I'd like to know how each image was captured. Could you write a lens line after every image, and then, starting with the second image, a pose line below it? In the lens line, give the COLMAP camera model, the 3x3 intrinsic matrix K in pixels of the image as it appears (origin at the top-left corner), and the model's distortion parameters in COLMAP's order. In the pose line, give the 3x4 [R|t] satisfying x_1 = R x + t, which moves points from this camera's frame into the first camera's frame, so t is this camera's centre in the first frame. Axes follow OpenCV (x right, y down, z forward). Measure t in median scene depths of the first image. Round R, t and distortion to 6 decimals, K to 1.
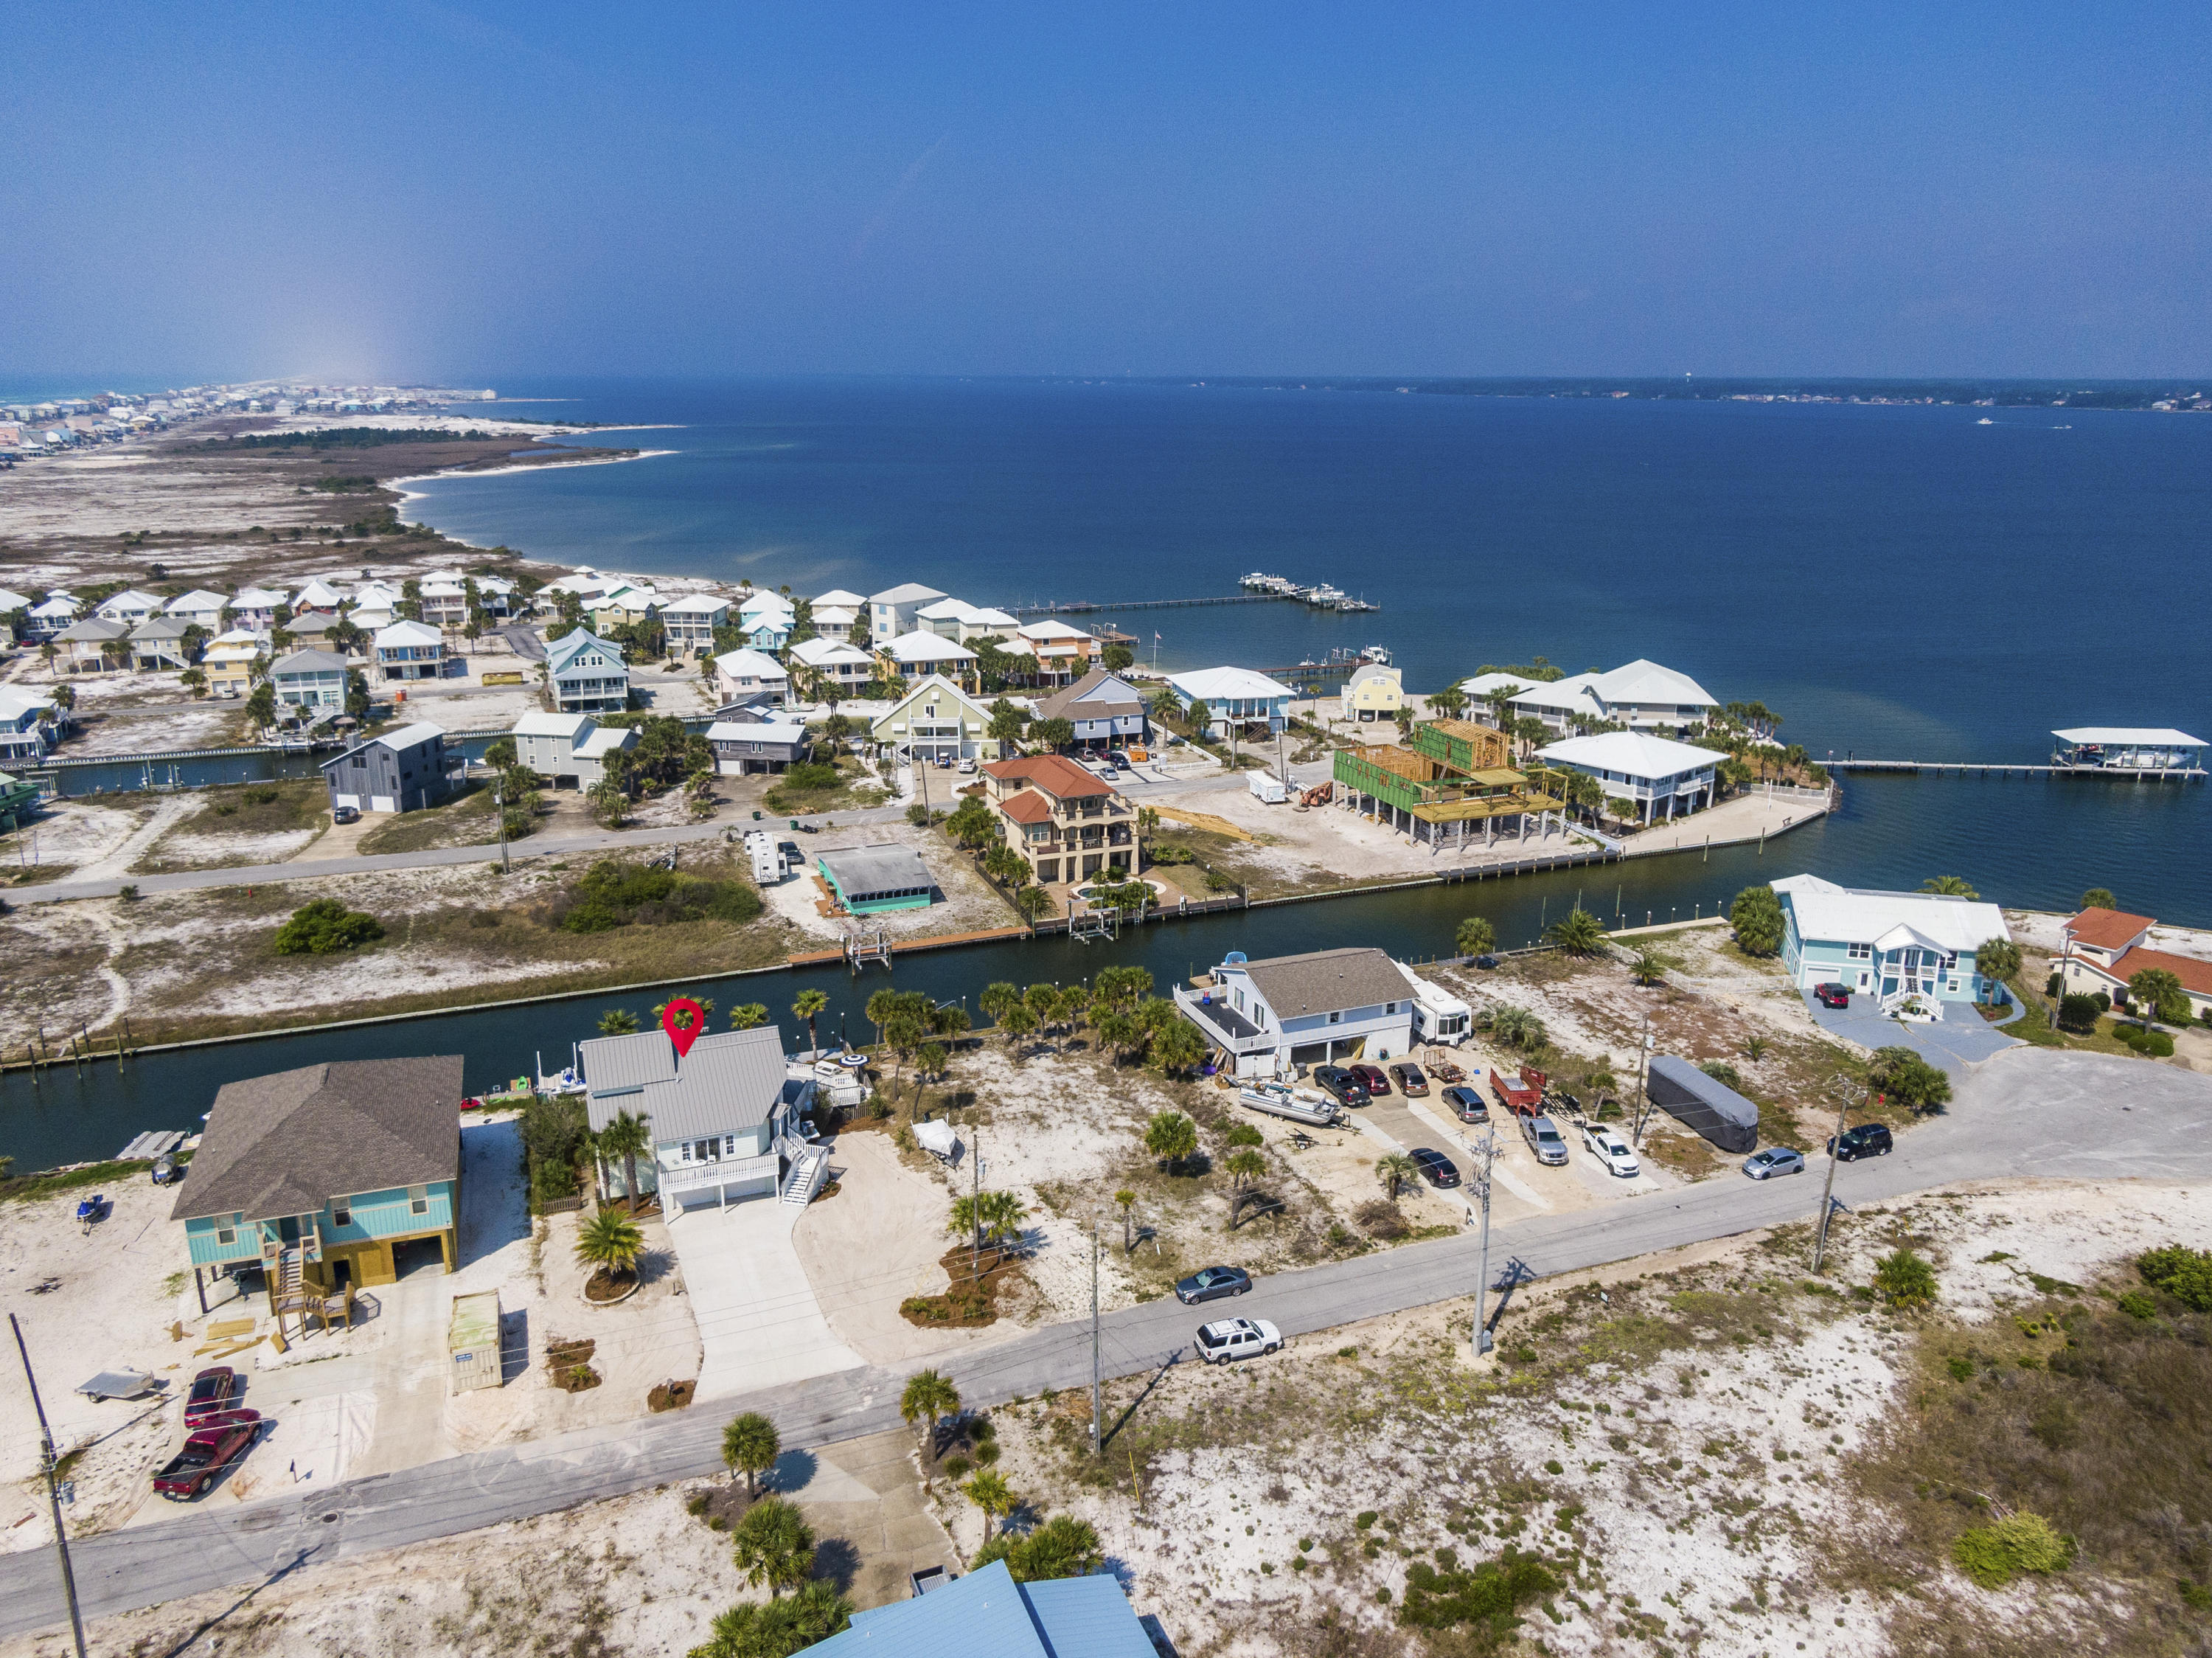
lens RADIAL K [[1580.6, 0, 1106.0], [0, 1580.6, 829.0], [0, 0, 1]] dist [0.032122, -0.050528]
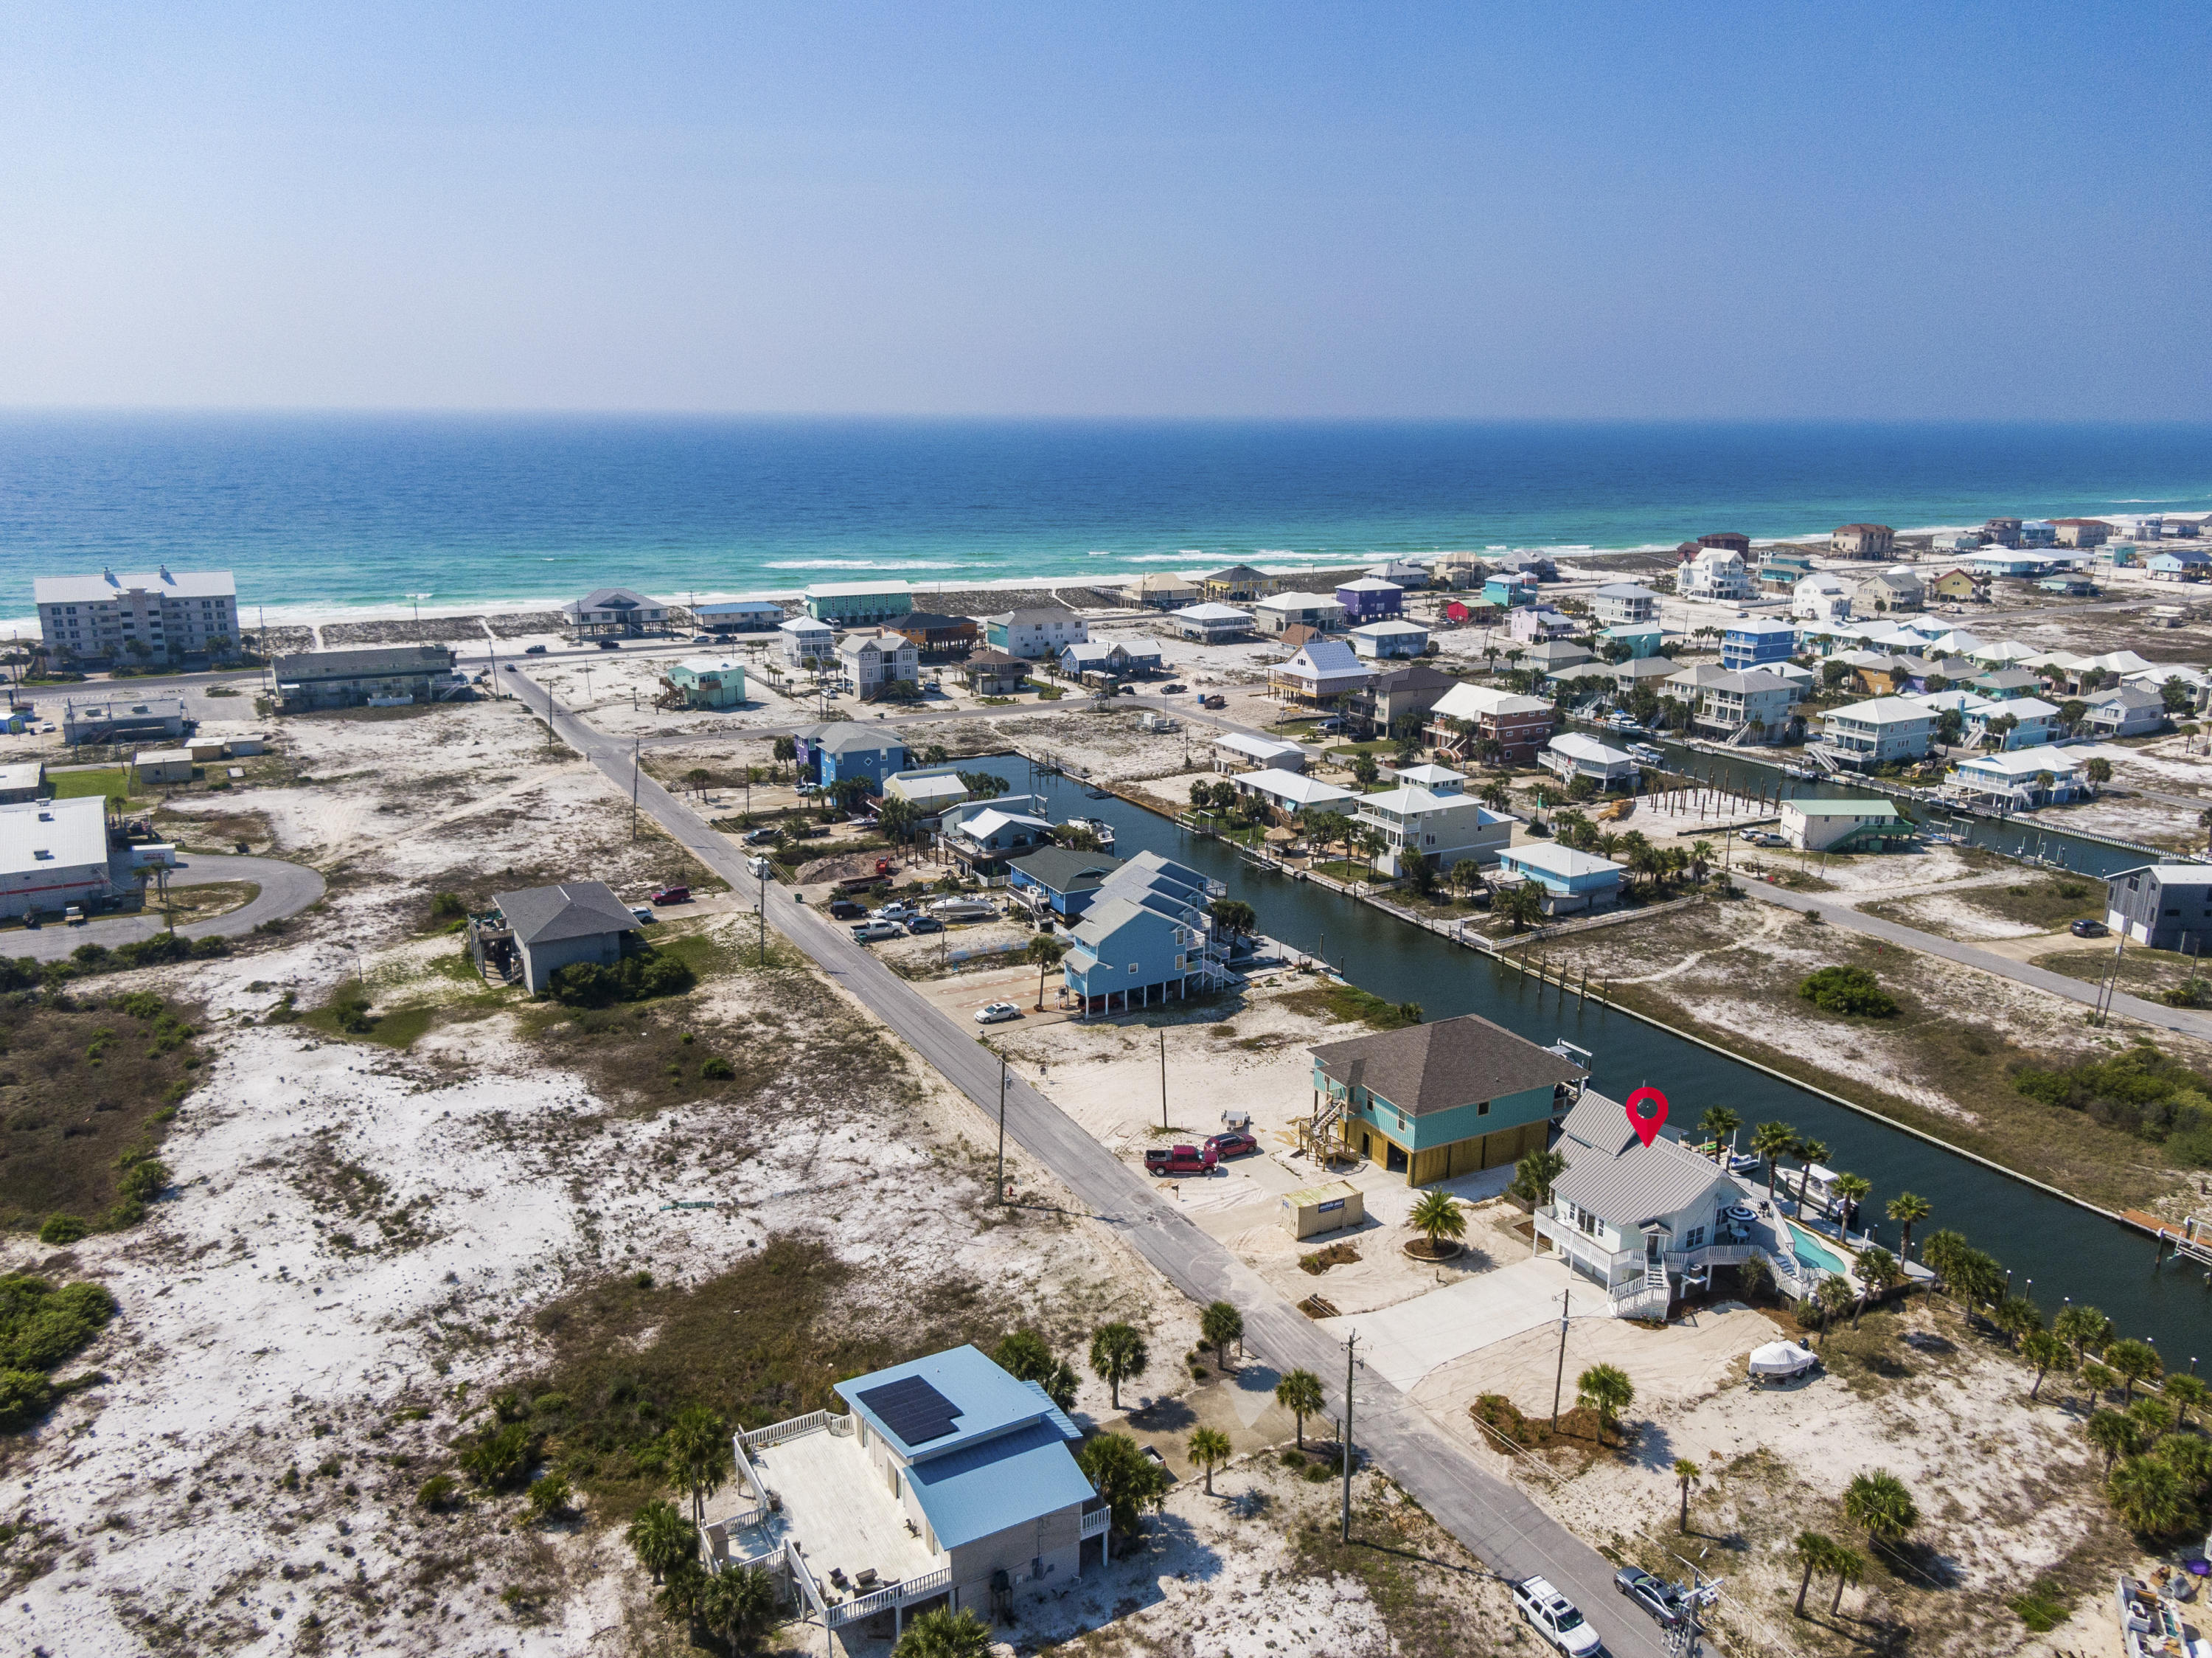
lens RADIAL K [[1580.6, 0, 1106.0], [0, 1580.6, 829.0], [0, 0, 1]] dist [0.032122, -0.050528]
pose [[0.128731, 0.248560, -0.960024, 0.413612], [-0.277133, 0.938526, 0.205833, -0.111329], [0.952169, 0.239557, 0.189701, 0.241864]]
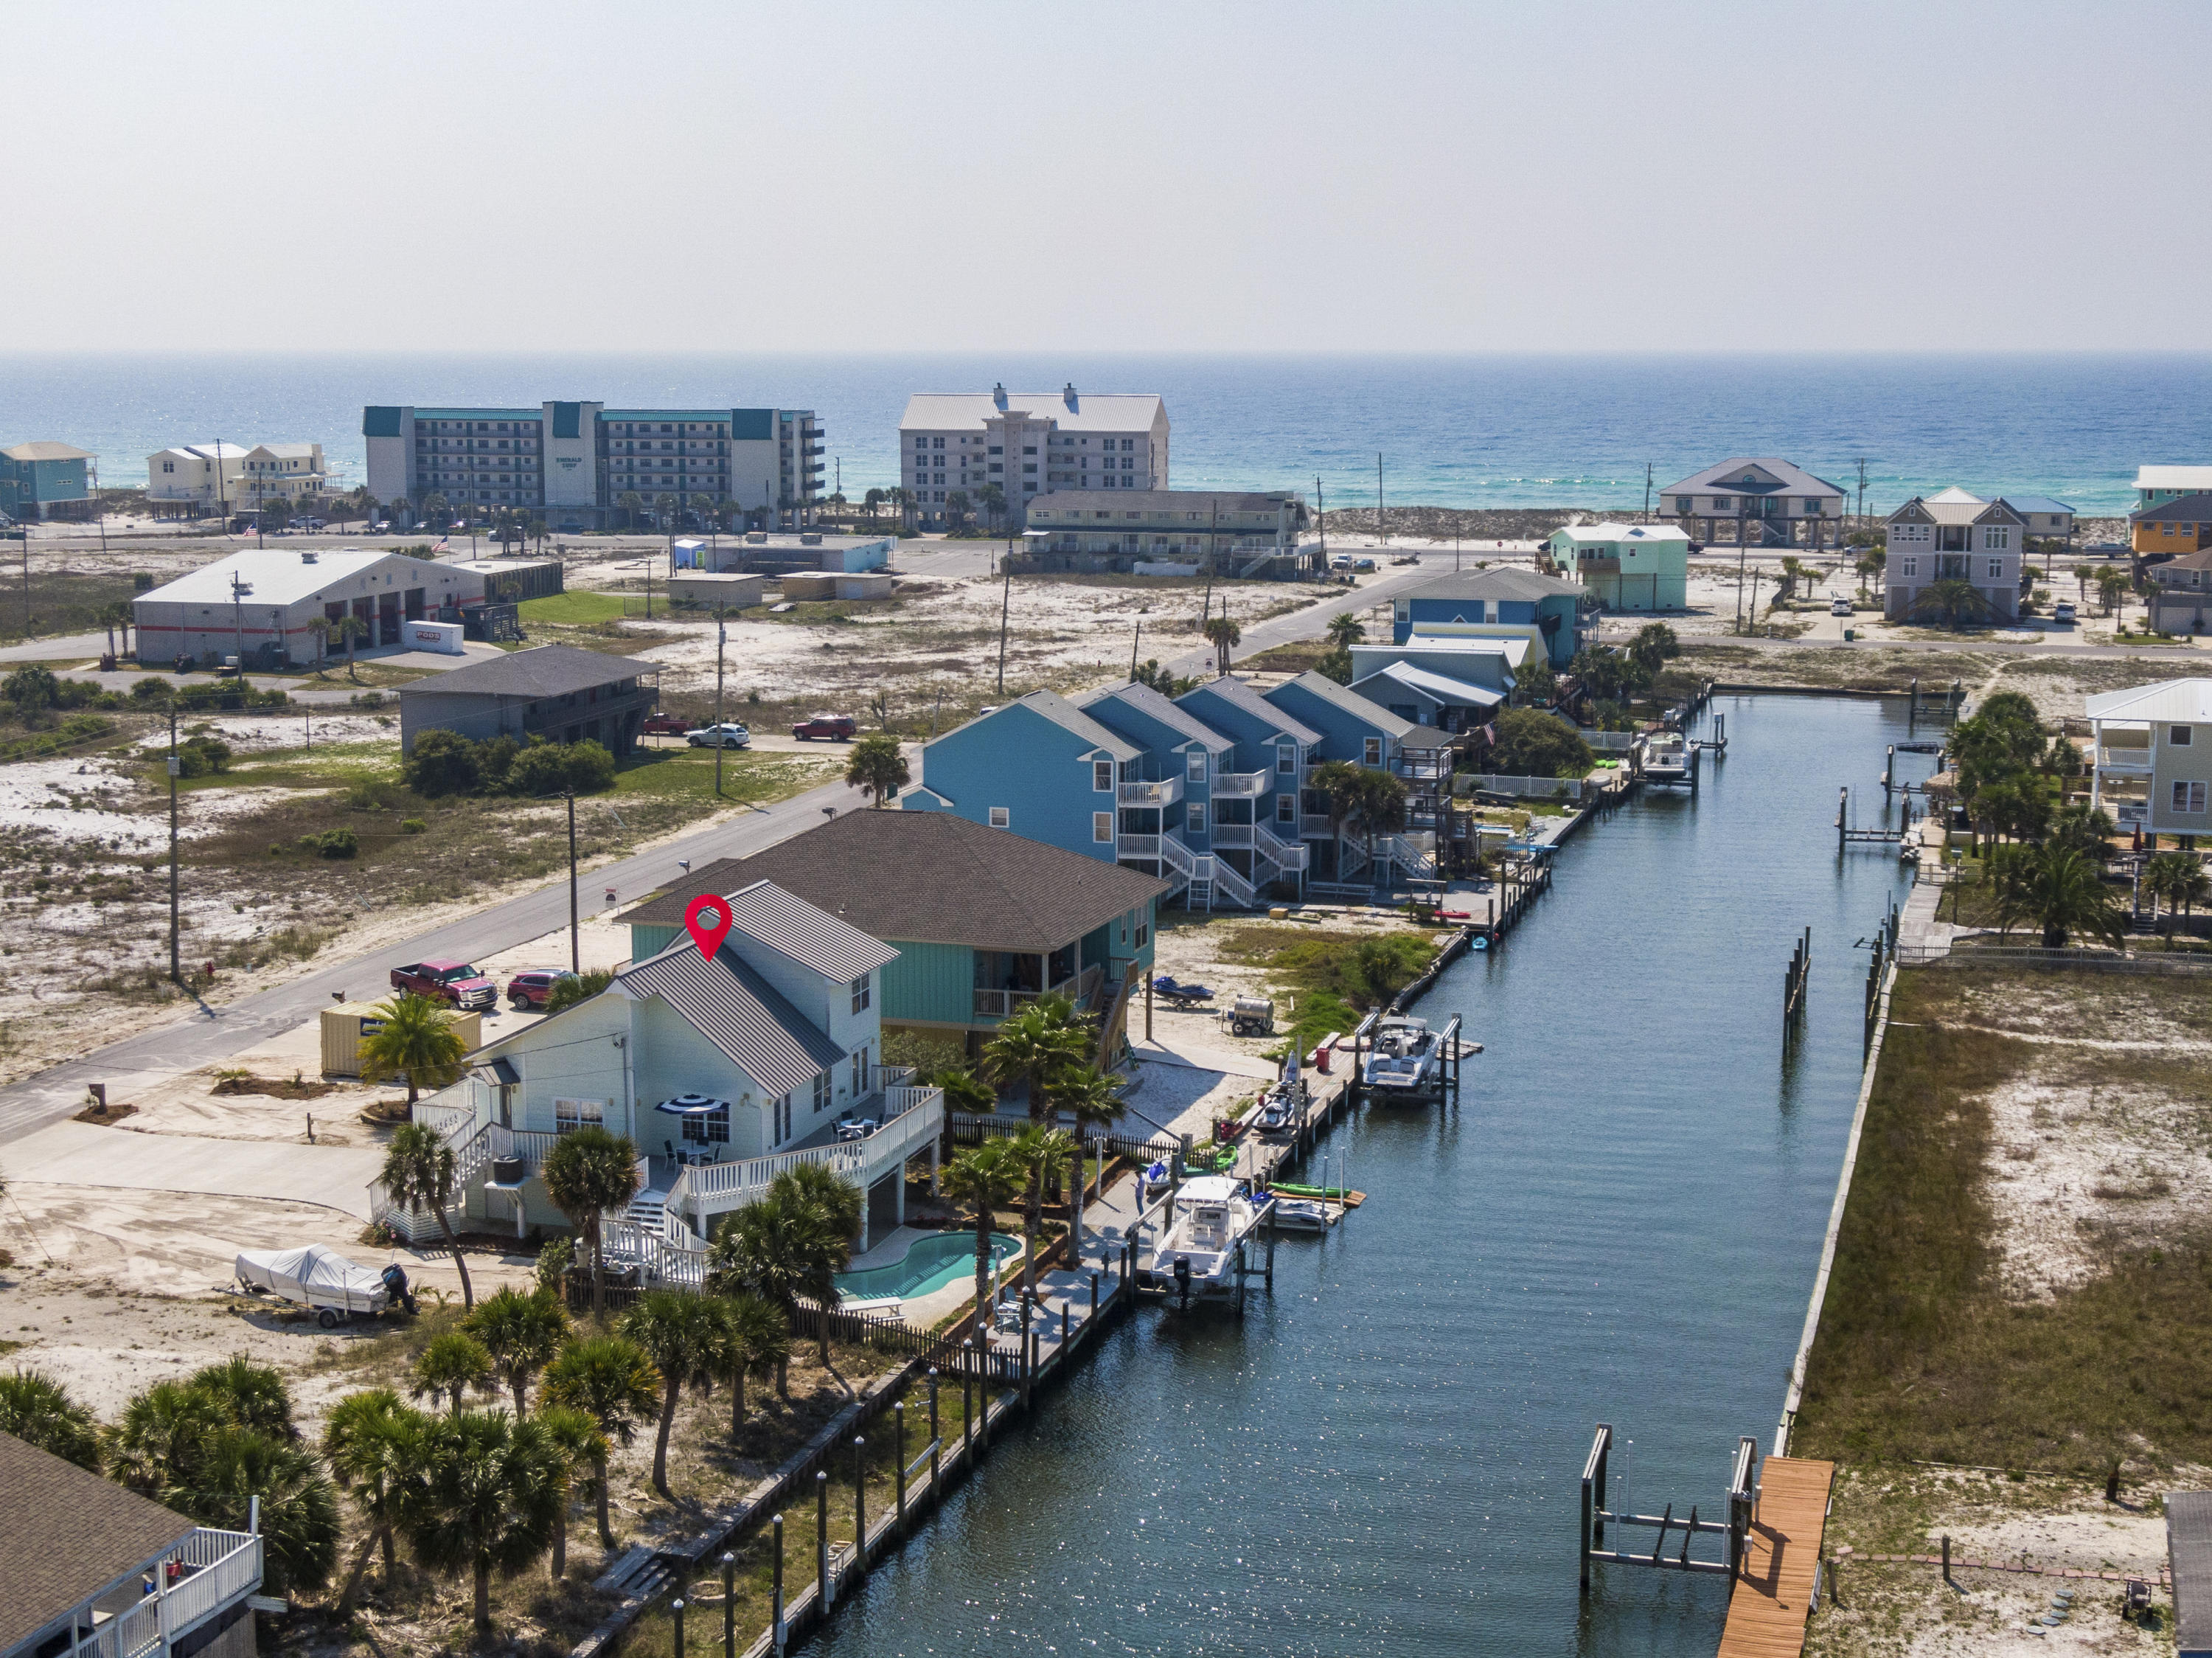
lens RADIAL K [[3147.1, 0, 1106.0], [0, 3147.1, 829.0], [0, 0, 1]] dist [0.020046, -0.027589]
pose [[-0.612495, 0.115113, -0.782048, 0.267119], [-0.220776, 0.925058, 0.309073, -0.145726], [0.759017, 0.361963, -0.541179, 1.005119]]
